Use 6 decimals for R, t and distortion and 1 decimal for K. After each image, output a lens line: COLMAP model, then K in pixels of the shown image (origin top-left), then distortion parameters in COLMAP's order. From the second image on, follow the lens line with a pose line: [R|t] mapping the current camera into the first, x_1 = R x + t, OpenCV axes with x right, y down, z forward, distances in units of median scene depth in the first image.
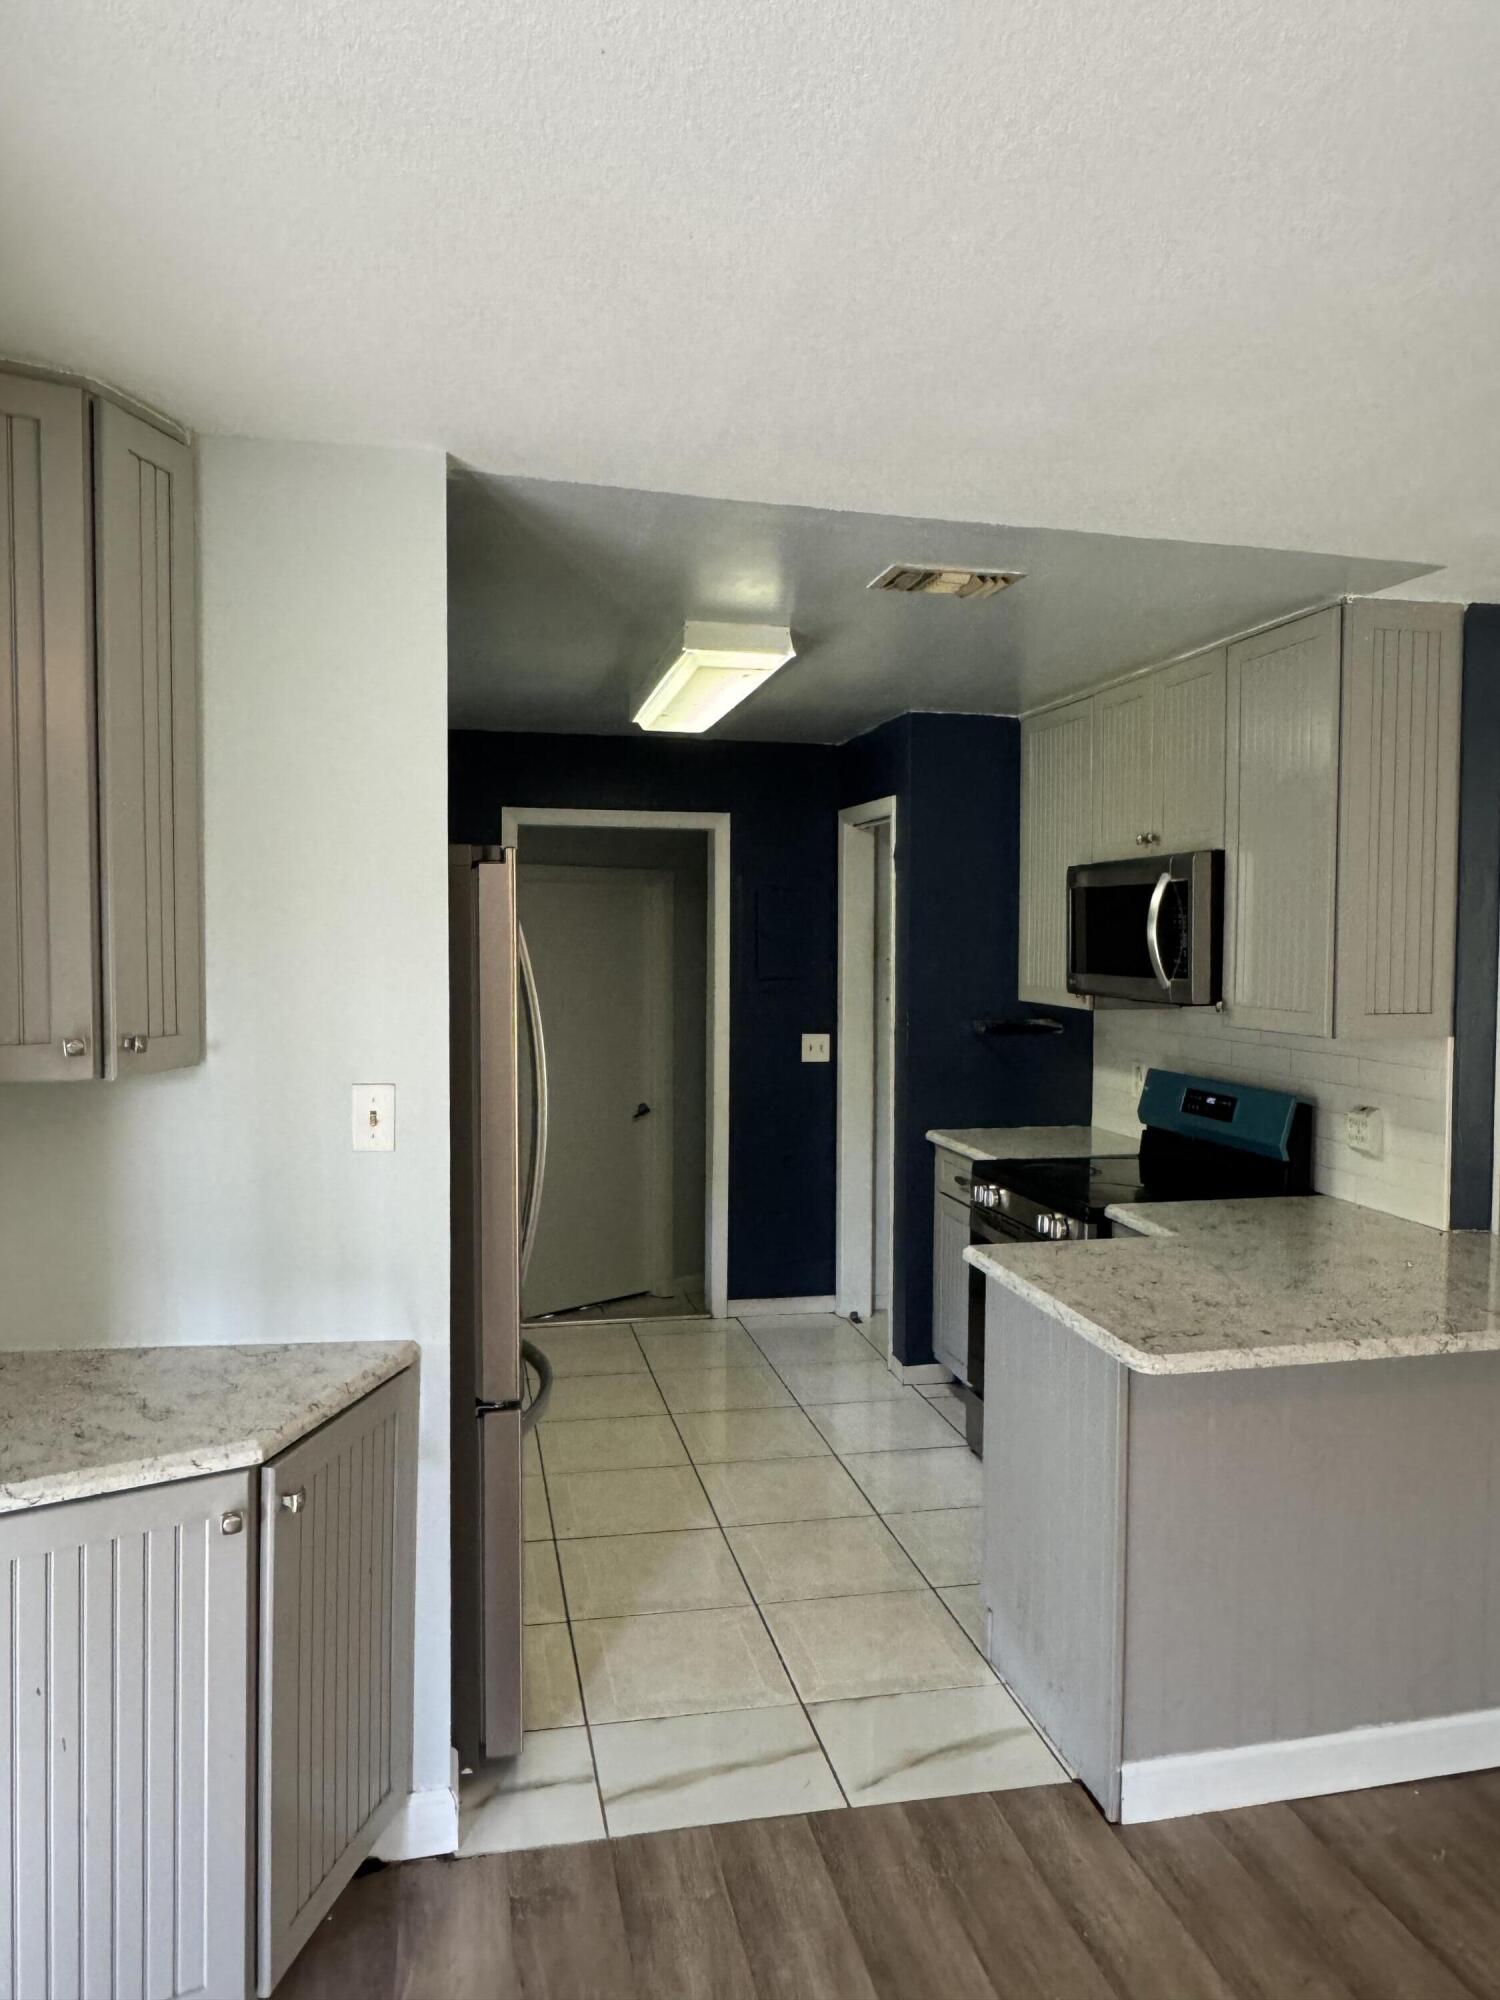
lens RADIAL K [[1399.3, 0, 750.0], [0, 1399.3, 1000.0], [0, 0, 1]] dist [-0.002907, 0.000100]
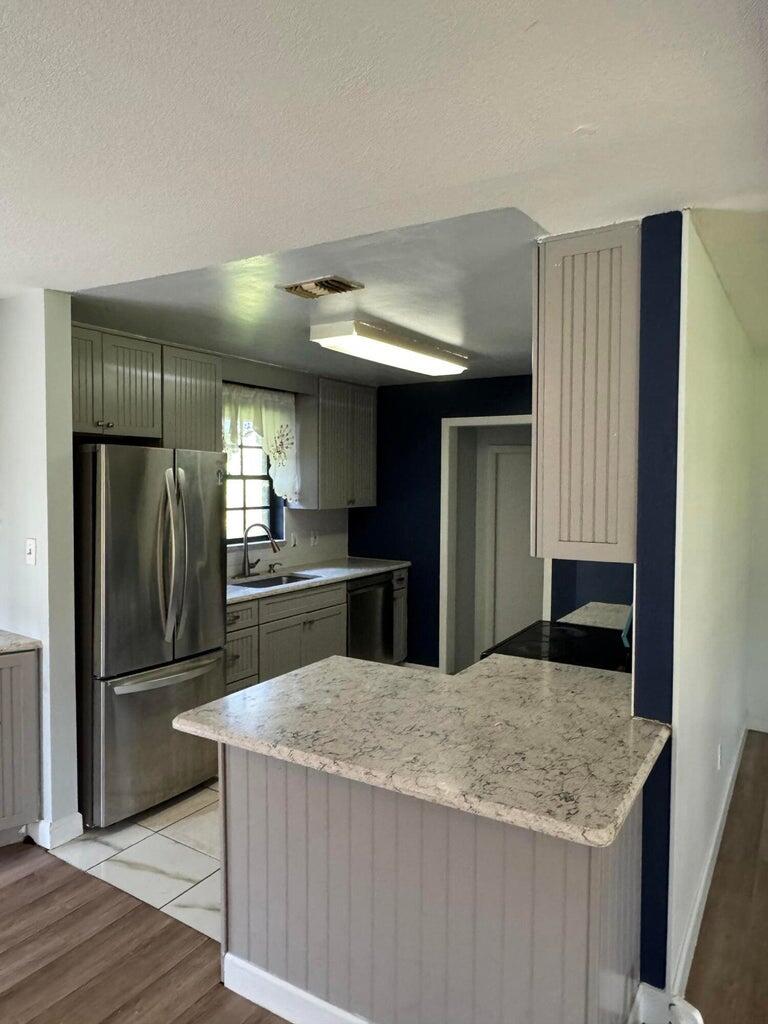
lens RADIAL K [[678.2, 0, 384.0], [0, 678.2, 512.0], [0, 0, 1]] dist [0.003997, 0.000496]
pose [[0.715441, 0.036160, -0.697736, 0.979171], [-0.035505, 0.999251, 0.015380, -0.028816], [0.697770, 0.013770, 0.716190, 0.512475]]
